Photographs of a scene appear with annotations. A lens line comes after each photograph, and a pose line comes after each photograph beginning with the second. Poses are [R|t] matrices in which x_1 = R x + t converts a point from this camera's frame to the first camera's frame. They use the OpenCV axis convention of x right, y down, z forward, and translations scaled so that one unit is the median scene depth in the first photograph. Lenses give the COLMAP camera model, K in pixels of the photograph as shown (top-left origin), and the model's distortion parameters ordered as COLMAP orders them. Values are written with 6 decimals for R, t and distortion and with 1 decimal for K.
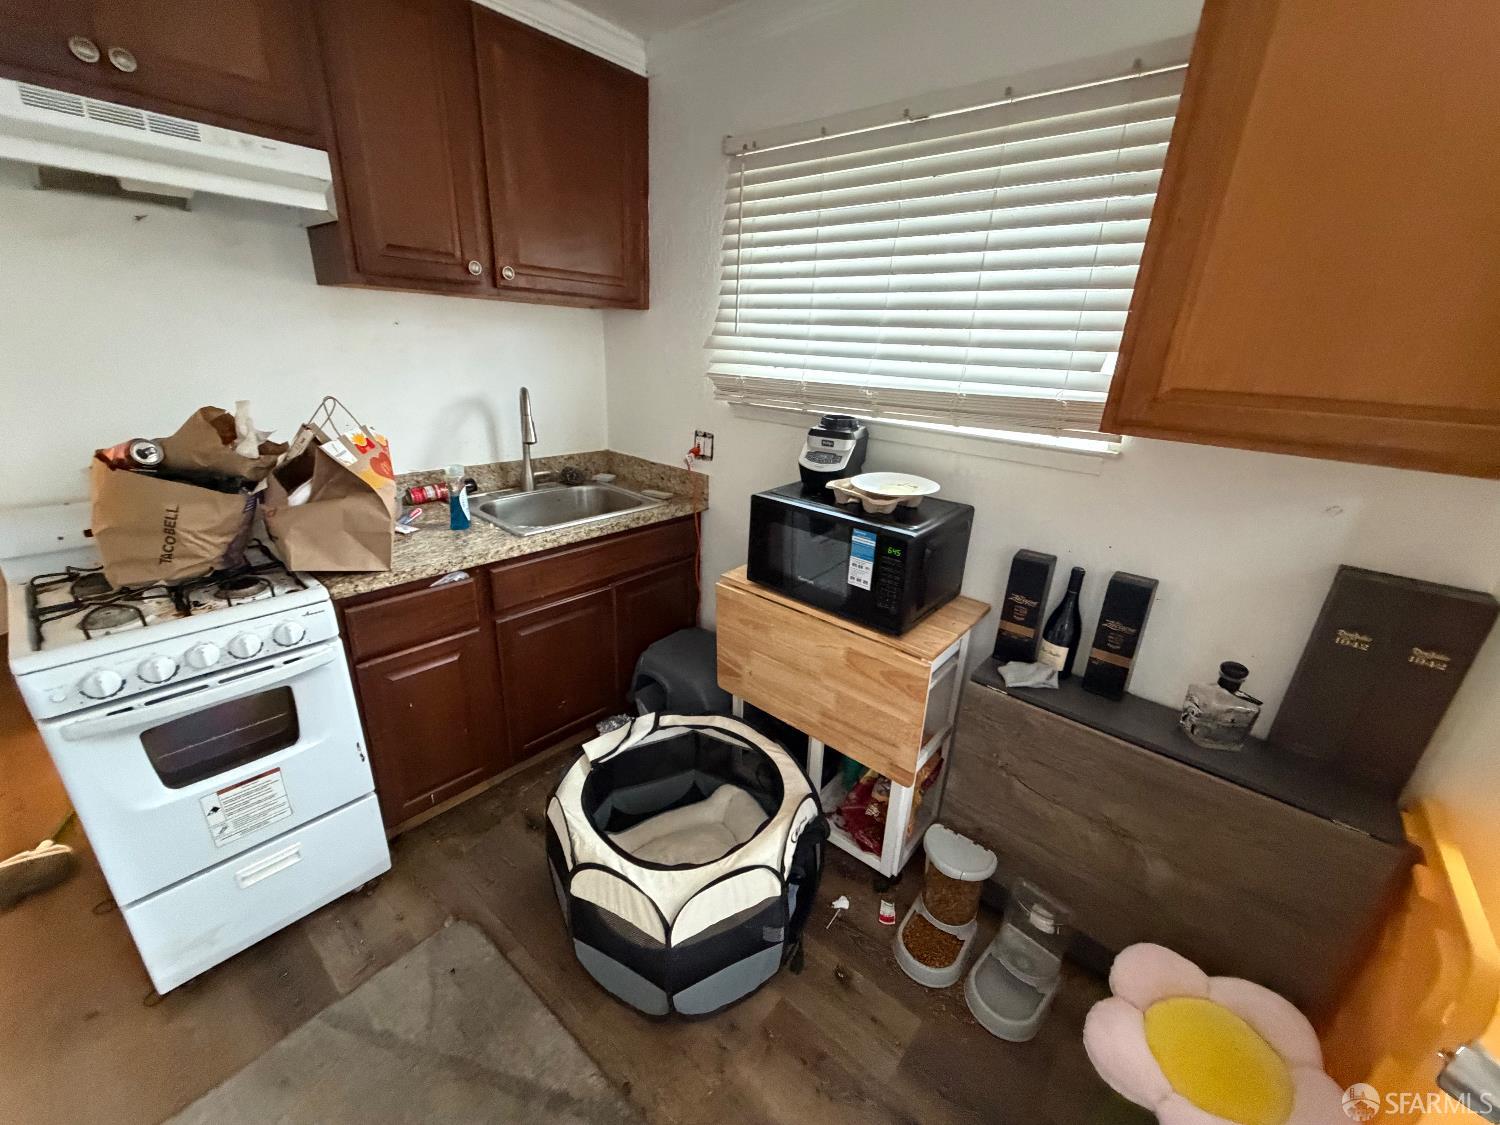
lens RADIAL K [[596.9, 0, 745.9], [0, 596.9, 563.5], [0, 0, 1]] dist [-0.000744, 0.000375]
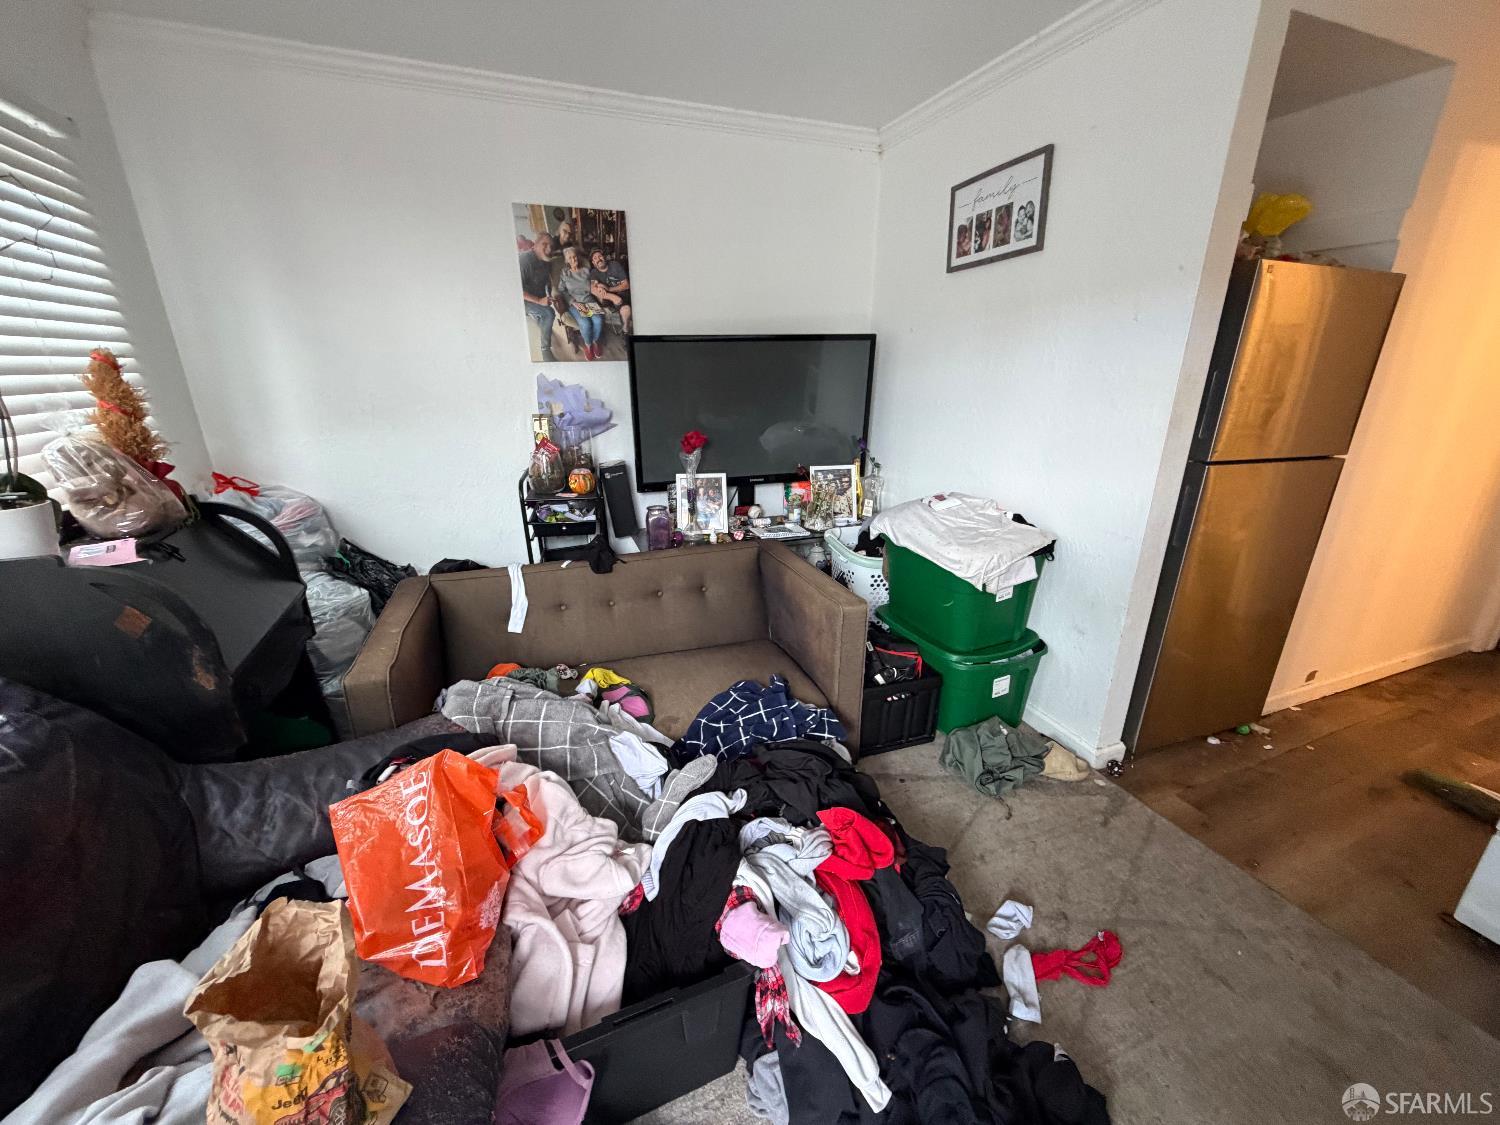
lens RADIAL K [[596.9, 0, 746.1], [0, 596.9, 565.0], [0, 0, 1]] dist [-0.000744, 0.000375]
pose [[-0.471305, 0.240536, -0.848536, 0.410158], [-0.331258, 0.843376, 0.423065, 0.127914], [0.817398, 0.480477, -0.317808, -0.042441]]
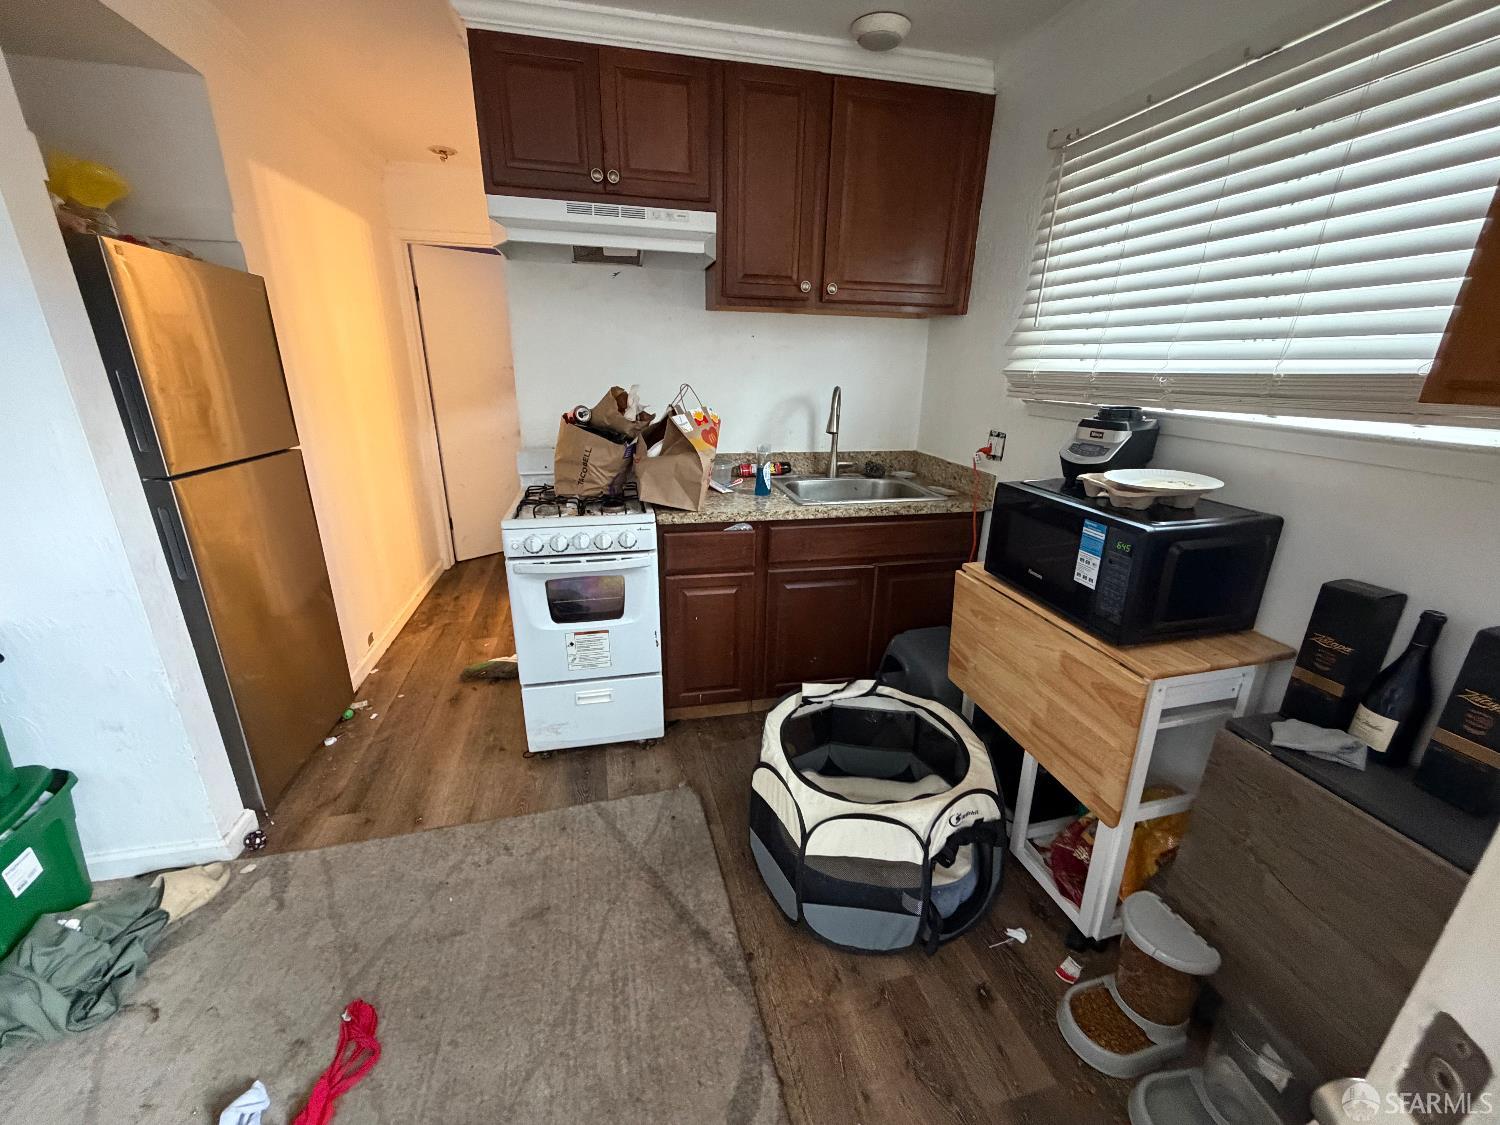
lens RADIAL K [[596.9, 0, 749.6], [0, 596.9, 564.7], [0, 0, 1]] dist [-0.000744, 0.000375]
pose [[0.809737, 0.160972, -0.564282, 0.297554], [-0.188874, 0.981959, 0.009091, 0.101126], [0.555566, 0.099217, 0.825532, -0.038045]]
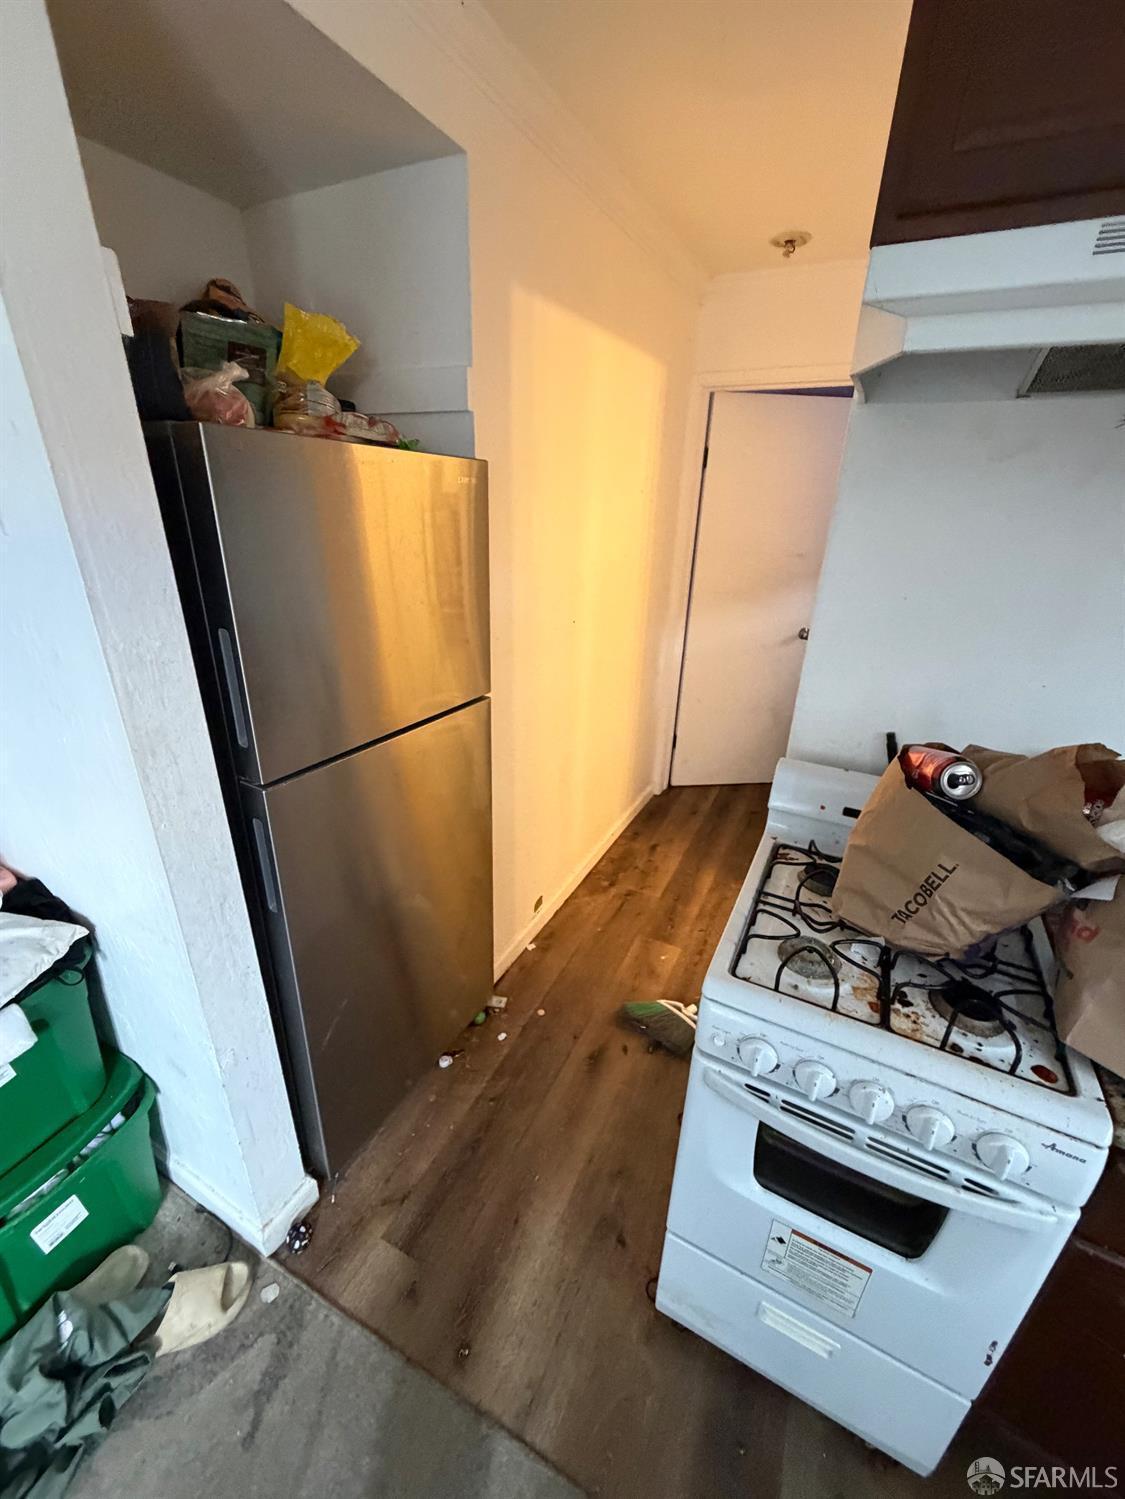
lens RADIAL K [[596.5, 0, 563.8], [0, 596.5, 746.4], [0, 0, 1]] dist [-0.000744, 0.000375]
pose [[0.235998, 0.341399, -0.909809, -0.459275], [-0.358787, 0.900714, 0.244919, -0.197531], [0.903093, 0.268628, 0.335056, 0.329079]]
